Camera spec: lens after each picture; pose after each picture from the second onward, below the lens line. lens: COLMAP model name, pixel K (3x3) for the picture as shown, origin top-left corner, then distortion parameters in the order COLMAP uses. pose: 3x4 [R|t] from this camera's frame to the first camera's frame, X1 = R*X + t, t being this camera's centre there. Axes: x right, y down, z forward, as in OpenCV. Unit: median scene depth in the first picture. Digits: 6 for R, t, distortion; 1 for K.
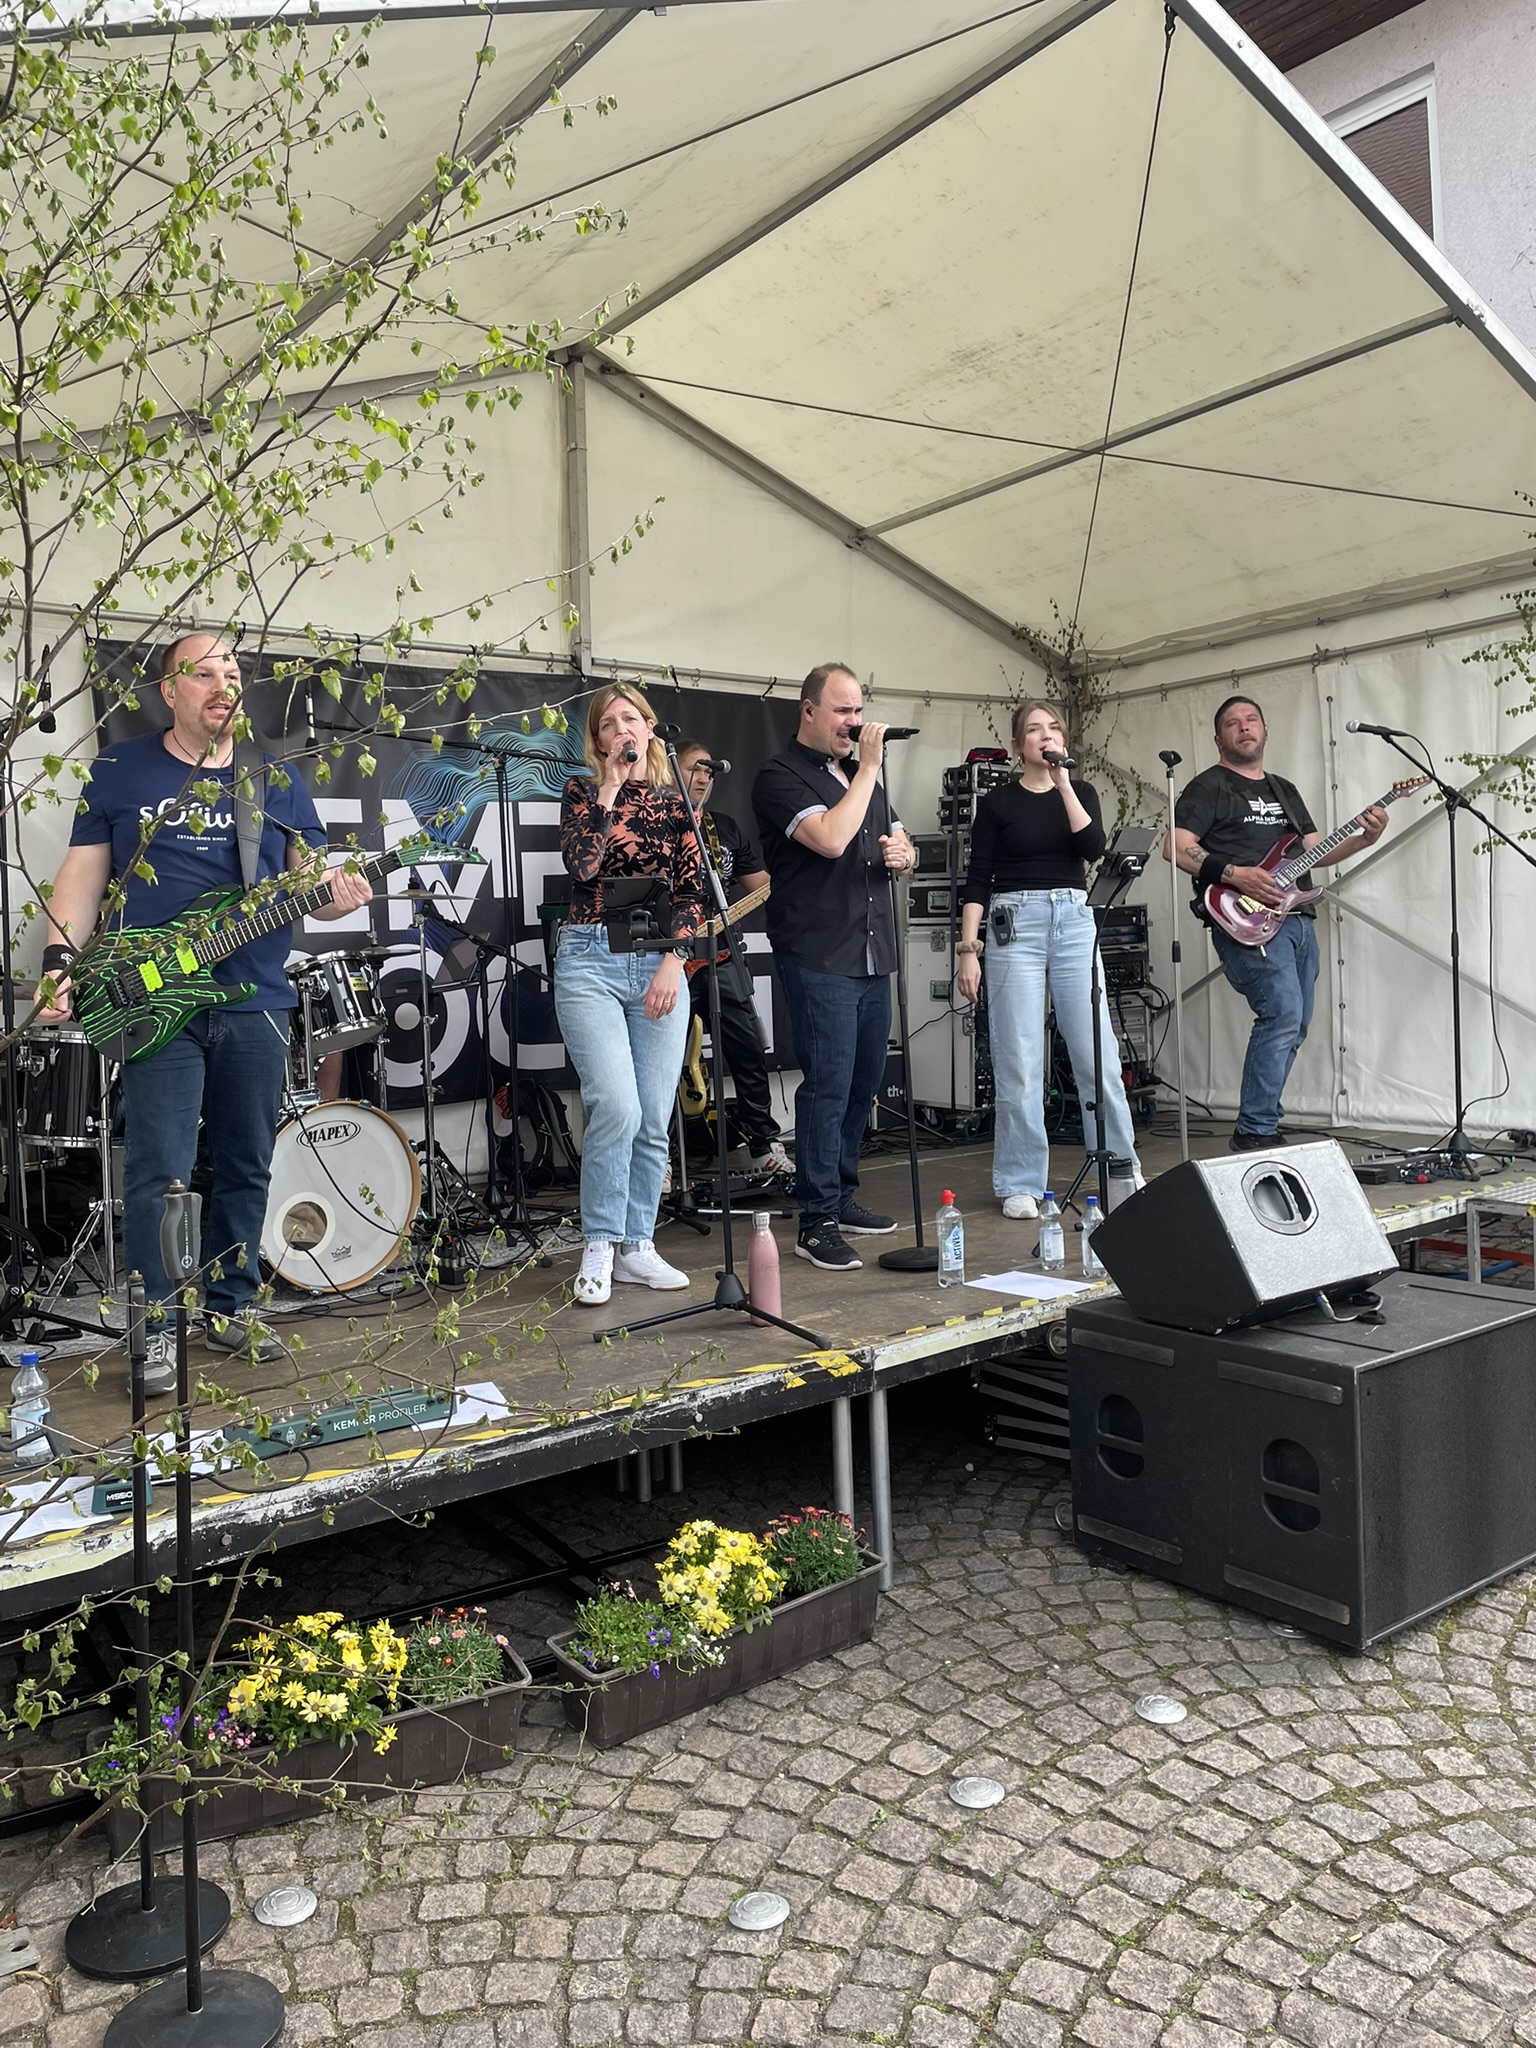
lens RADIAL K [[1533.6, 0, 768.0], [0, 1533.6, 1024.0], [0, 0, 1]] dist [0.075414, -0.001769]
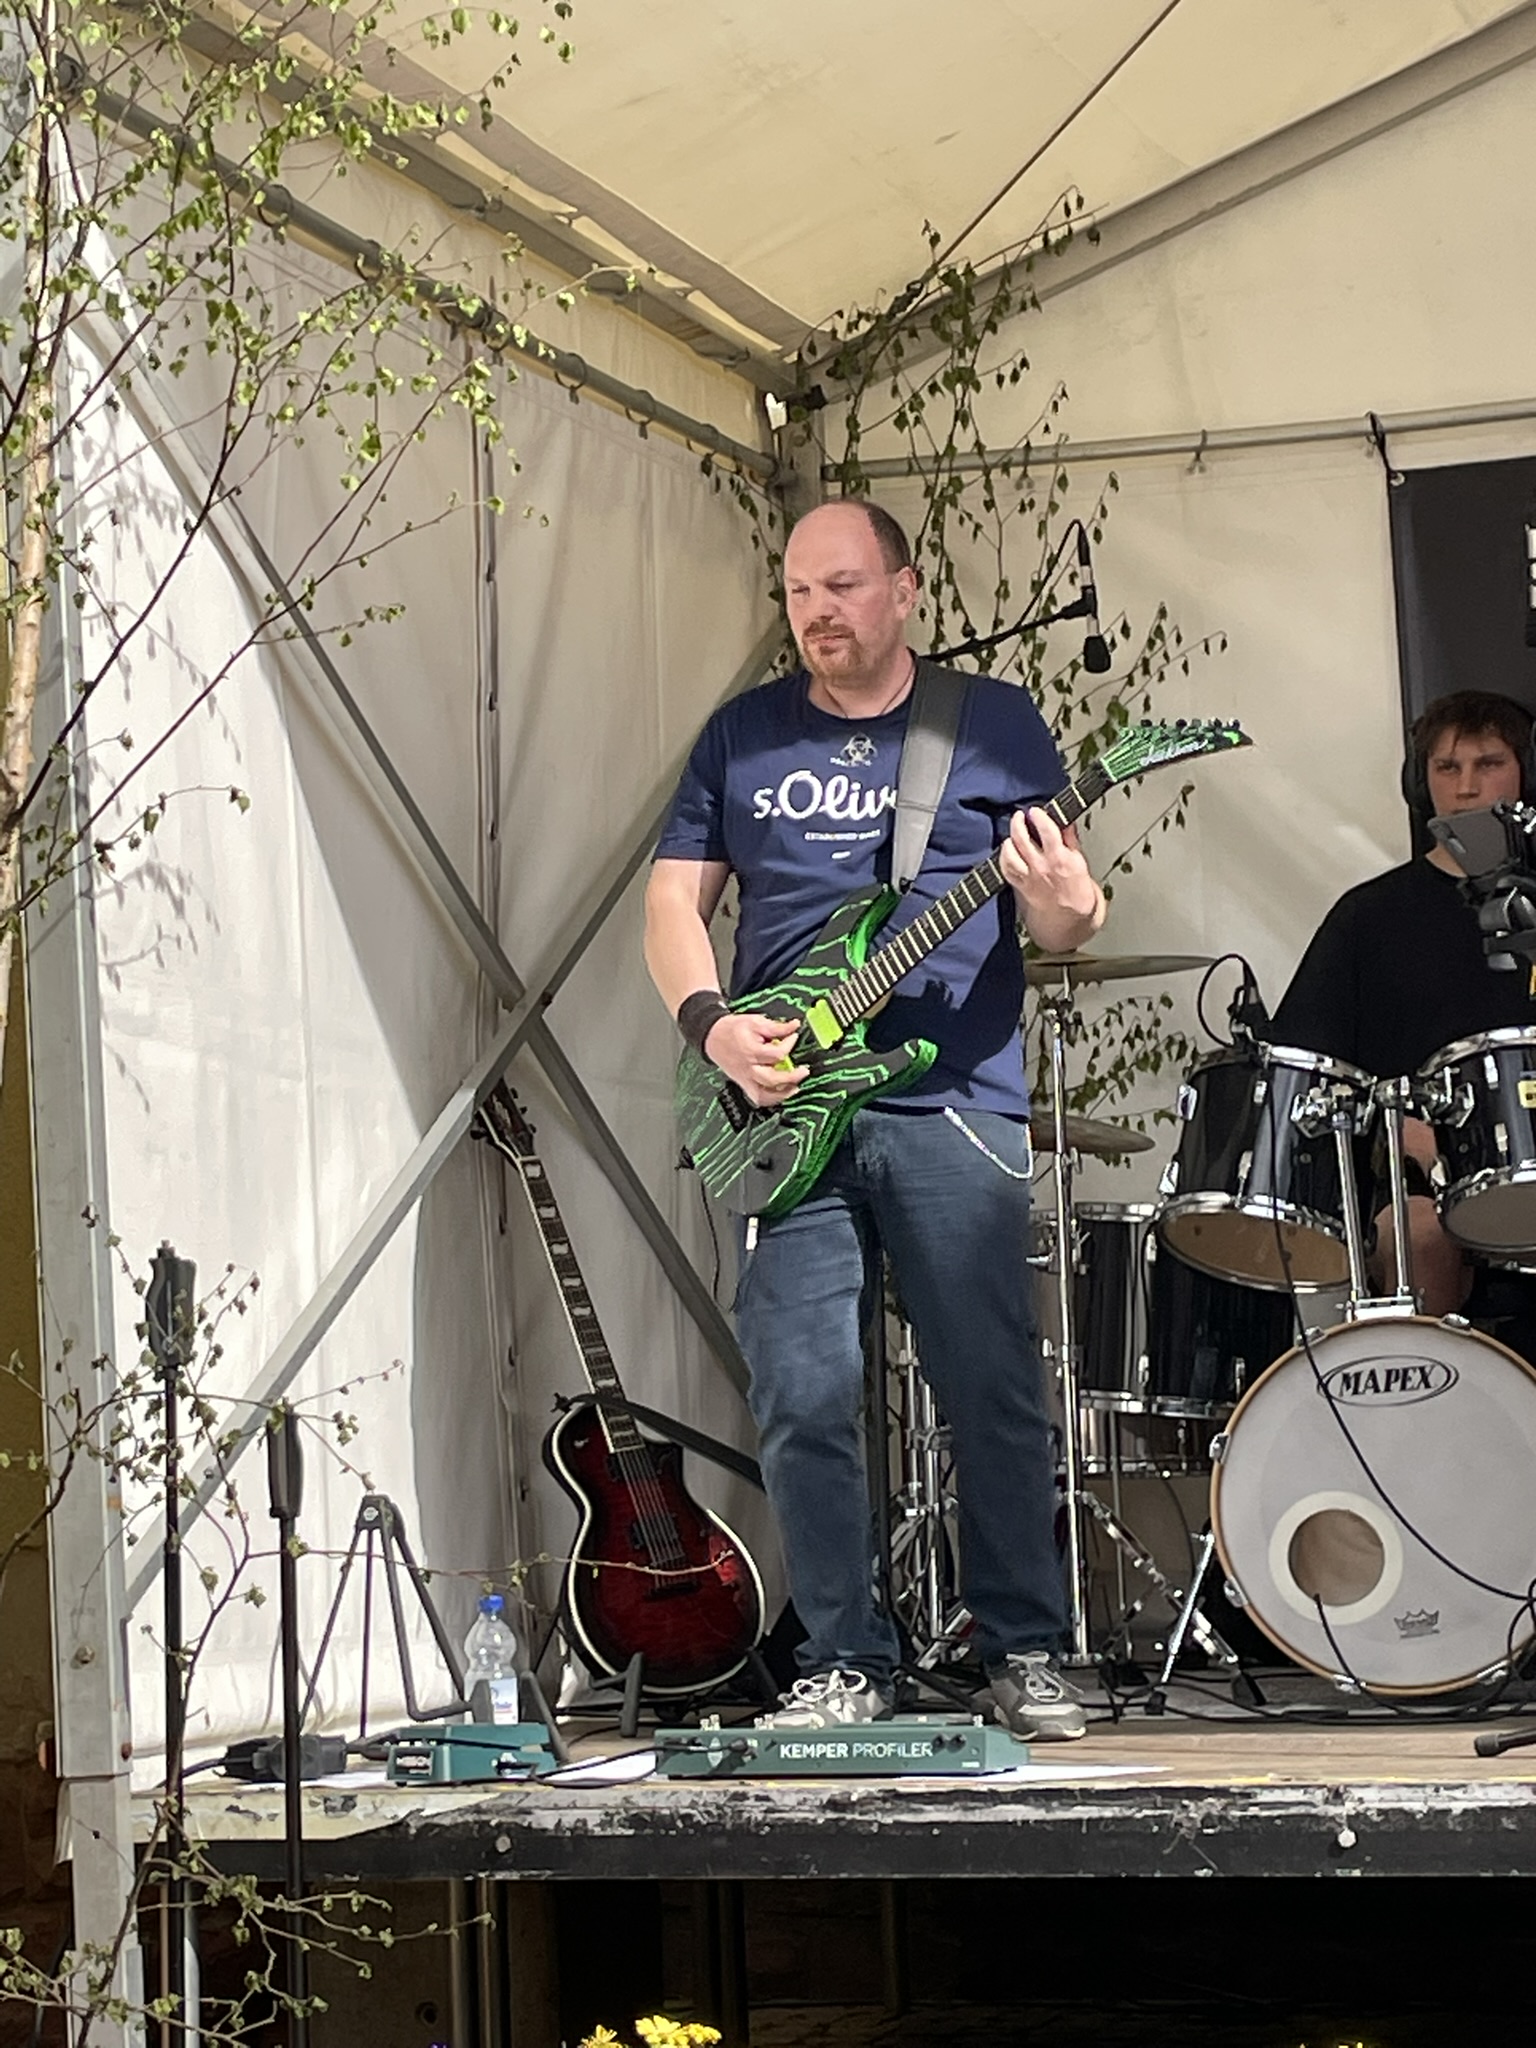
lens RADIAL K [[4482.0, 0, 768.0], [0, 4482.0, 1024.0], [0, 0, 1]] dist [0.057849, -0.402027]
pose [[0.619518, -0.049031, -0.783450, 0.638268], [-0.028766, 0.995959, -0.085077, 0.073482], [0.784455, 0.075243, 0.615604, -0.058913]]
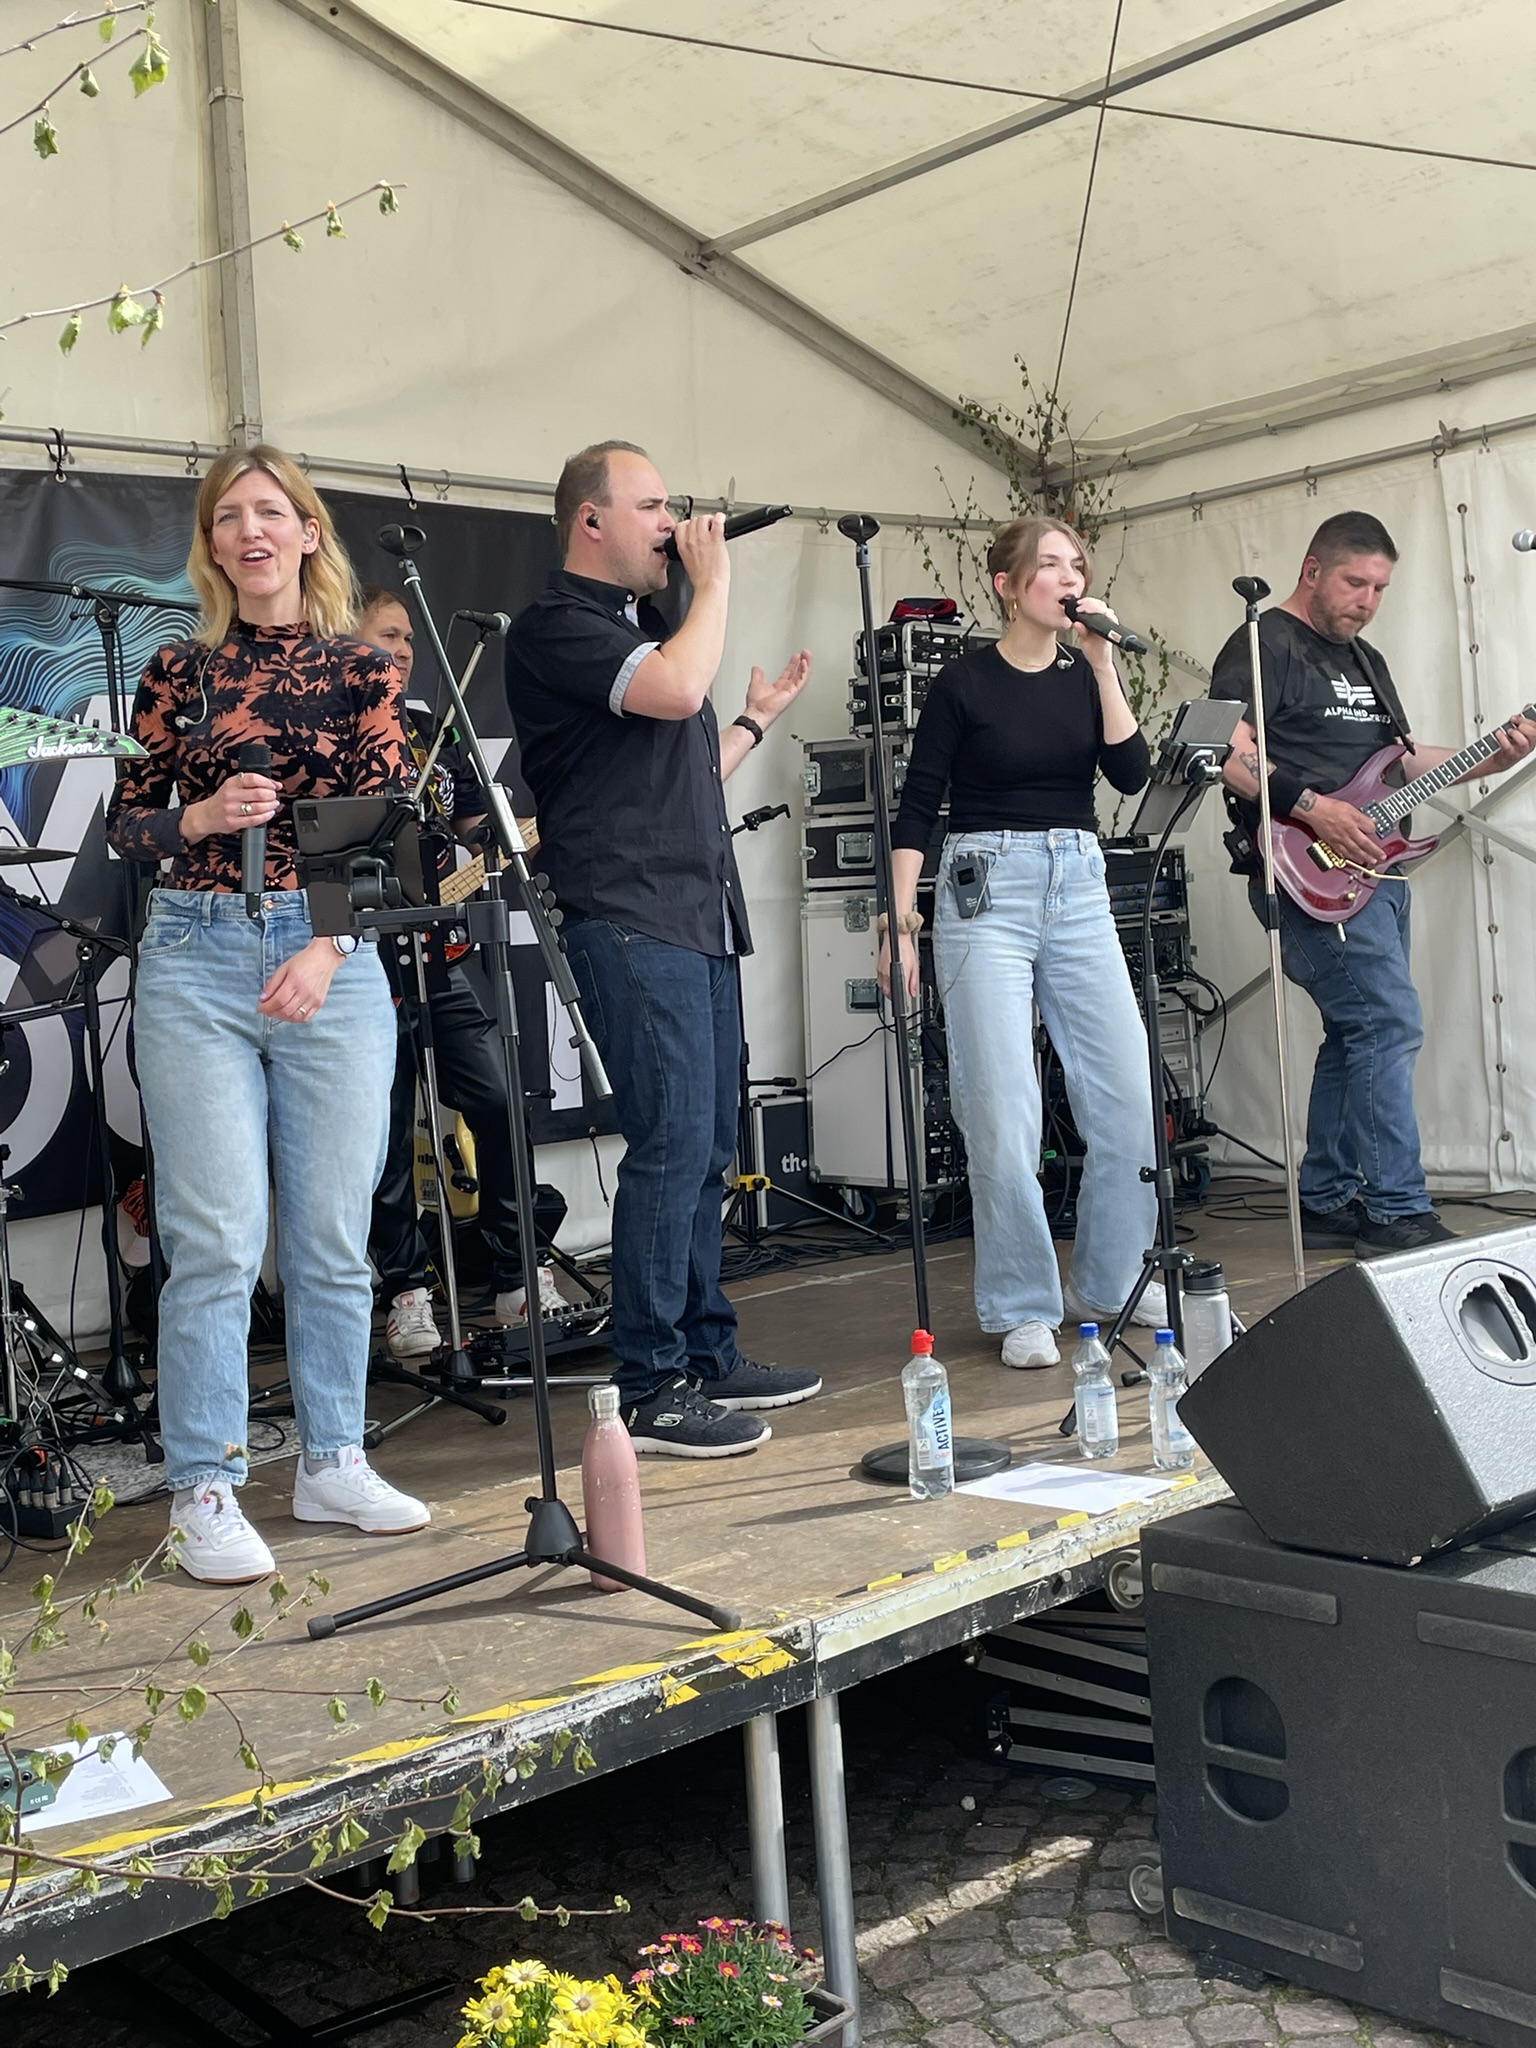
lens RADIAL K [[2365.1, 0, 768.0], [0, 2365.1, 1024.0], [0, 0, 1]] dist [0.112496, -0.198146]
pose [[0.995489, -0.034869, 0.088234, -0.012046], [0.036285, 0.999236, -0.014494, 0.002685], [-0.087661, 0.017631, 0.995994, 0.088199]]
